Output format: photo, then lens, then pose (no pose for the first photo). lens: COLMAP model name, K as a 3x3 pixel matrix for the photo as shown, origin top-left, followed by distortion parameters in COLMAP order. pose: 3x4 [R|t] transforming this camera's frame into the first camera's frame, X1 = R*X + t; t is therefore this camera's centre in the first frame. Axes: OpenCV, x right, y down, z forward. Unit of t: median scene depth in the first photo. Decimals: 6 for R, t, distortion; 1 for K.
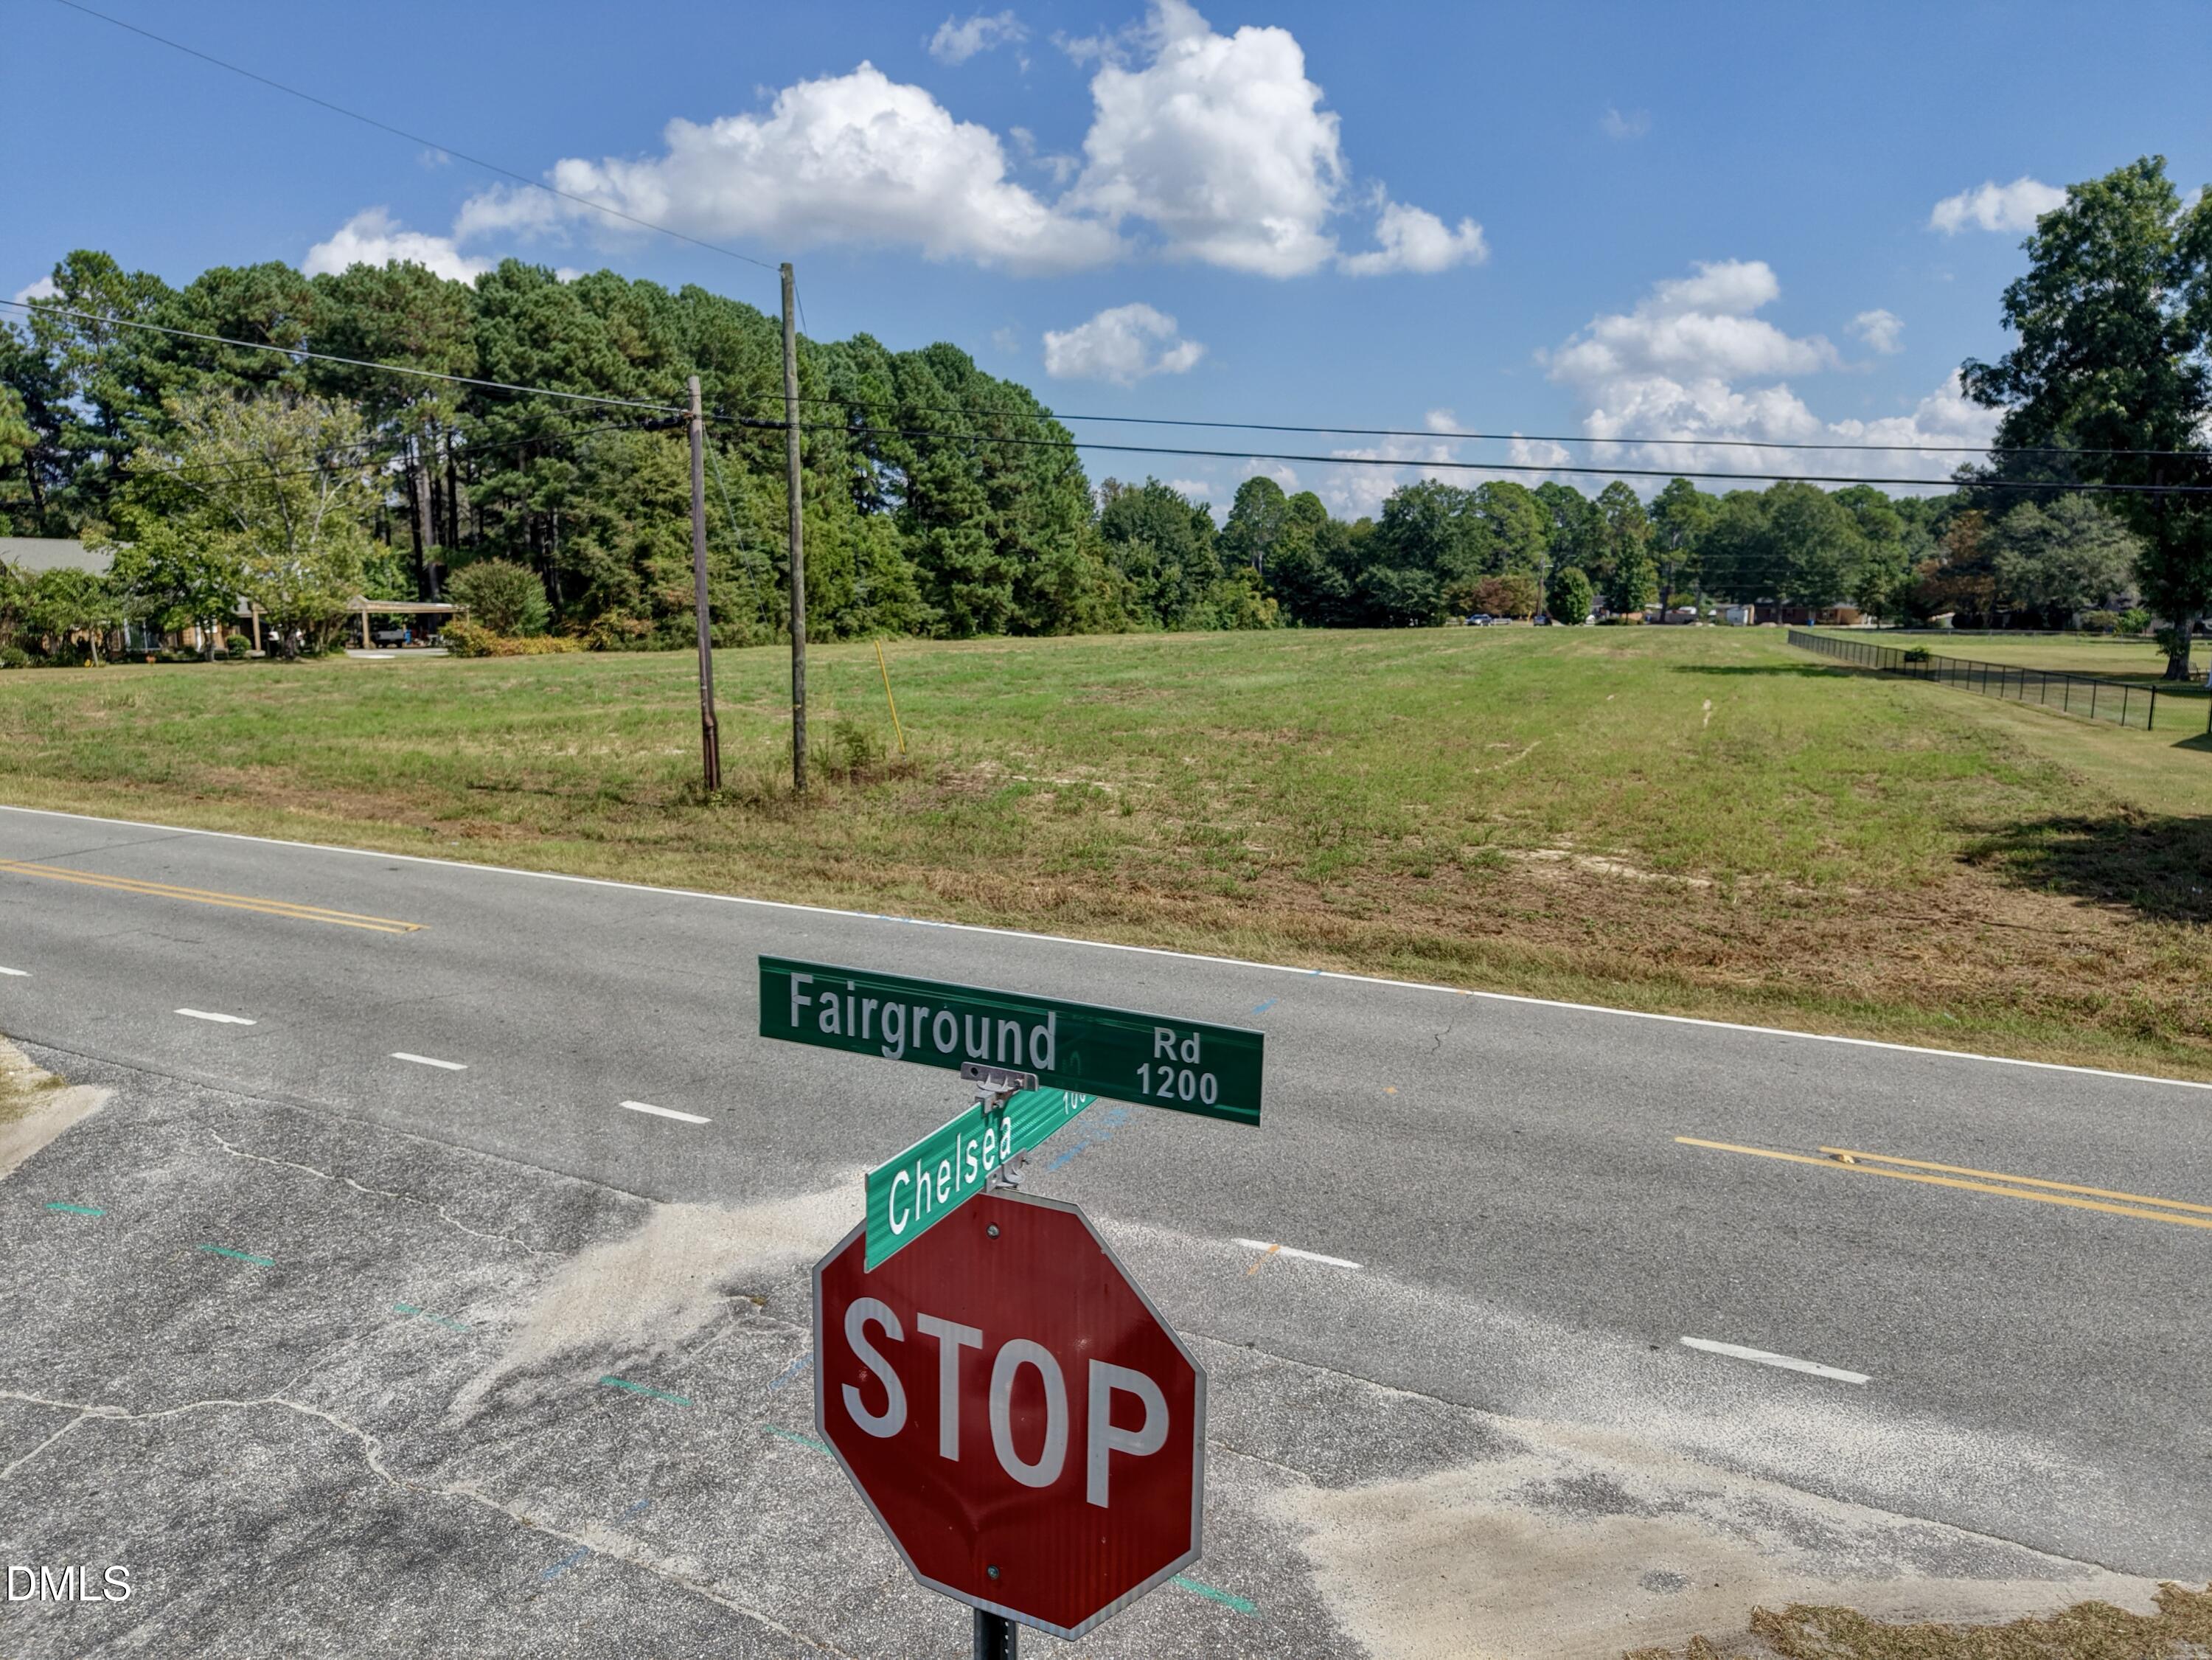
lens RADIAL K [[1479.8, 0, 1108.4], [0, 1479.8, 848.7], [0, 0, 1]] dist [0.013216, -0.009034]
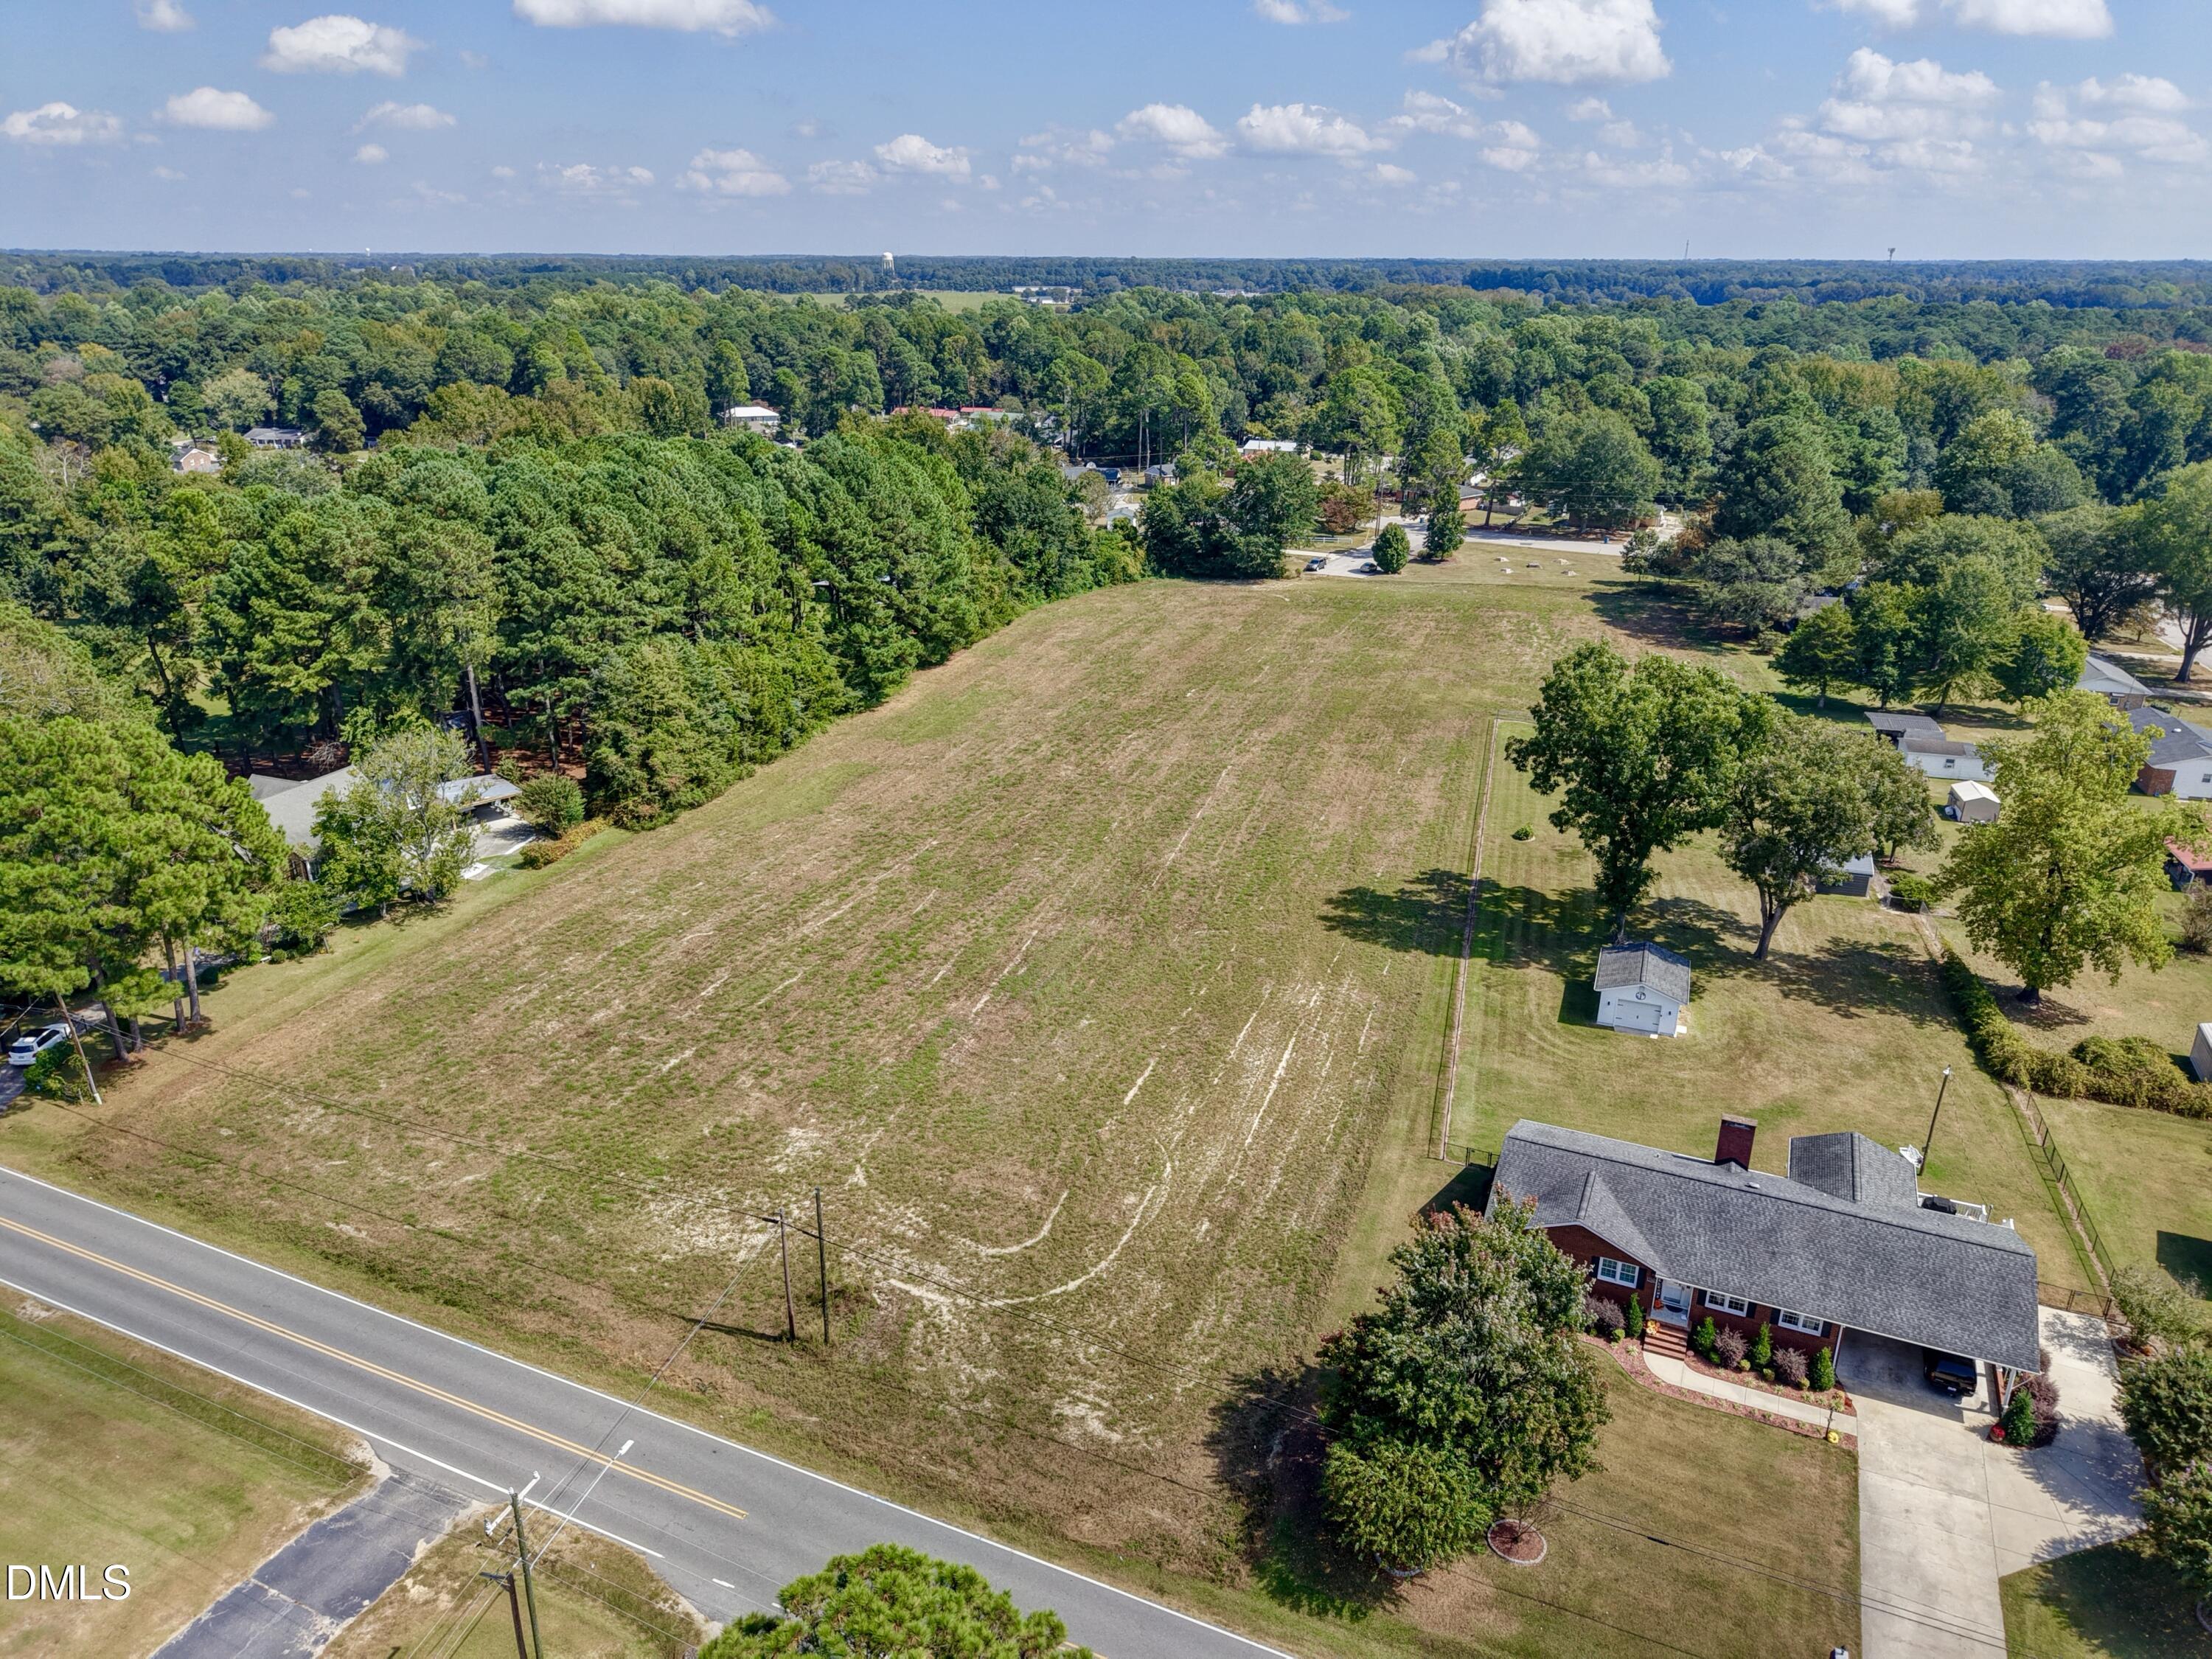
lens RADIAL K [[1479.7, 0, 1114.0], [0, 1479.7, 842.6], [0, 0, 1]] dist [0.013216, -0.009034]
pose [[0.998390, -0.018933, 0.053465, 0.045726], [0.007451, 0.978254, 0.207275, -0.373292], [-0.056227, -0.206543, 0.976821, -0.376112]]
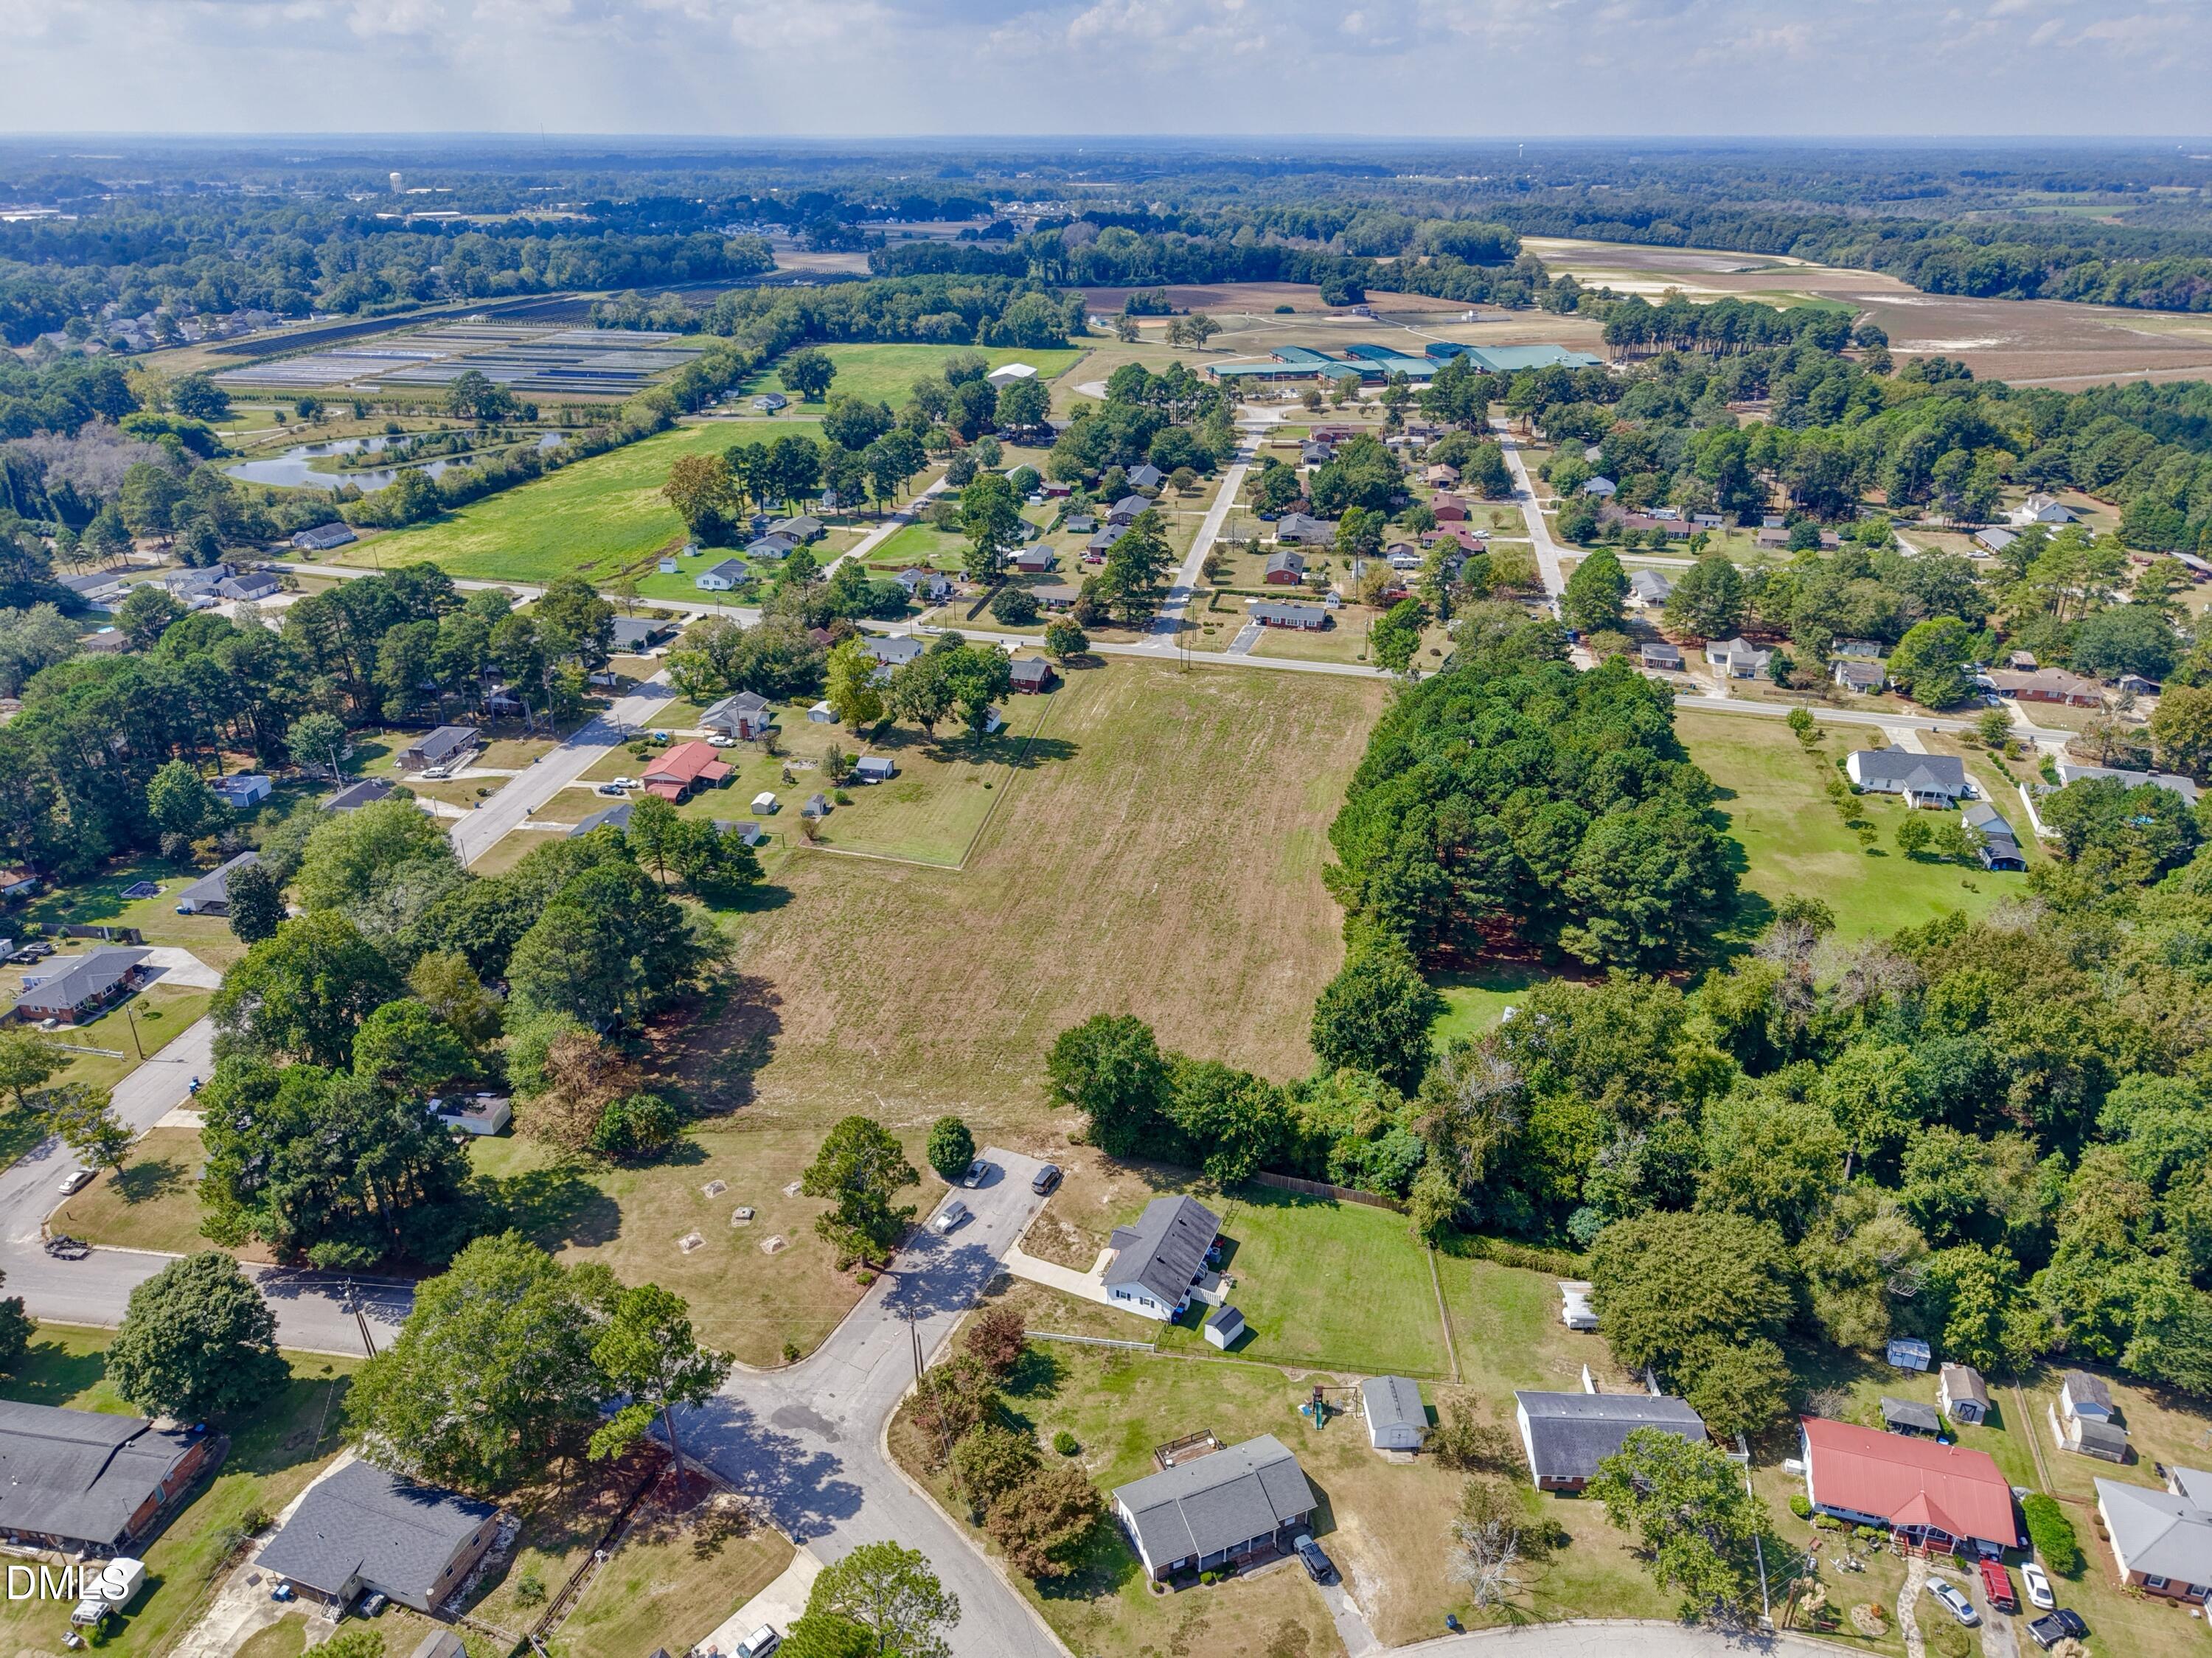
lens RADIAL K [[1479.6, 0, 1114.1], [0, 1479.6, 837.6], [0, 0, 1]] dist [0.013216, -0.009034]
pose [[-0.985363, 0.068715, -0.156008, 0.683469], [-0.034019, 0.817490, 0.574937, -1.694398], [0.167042, 0.571828, -0.803187, 3.280871]]
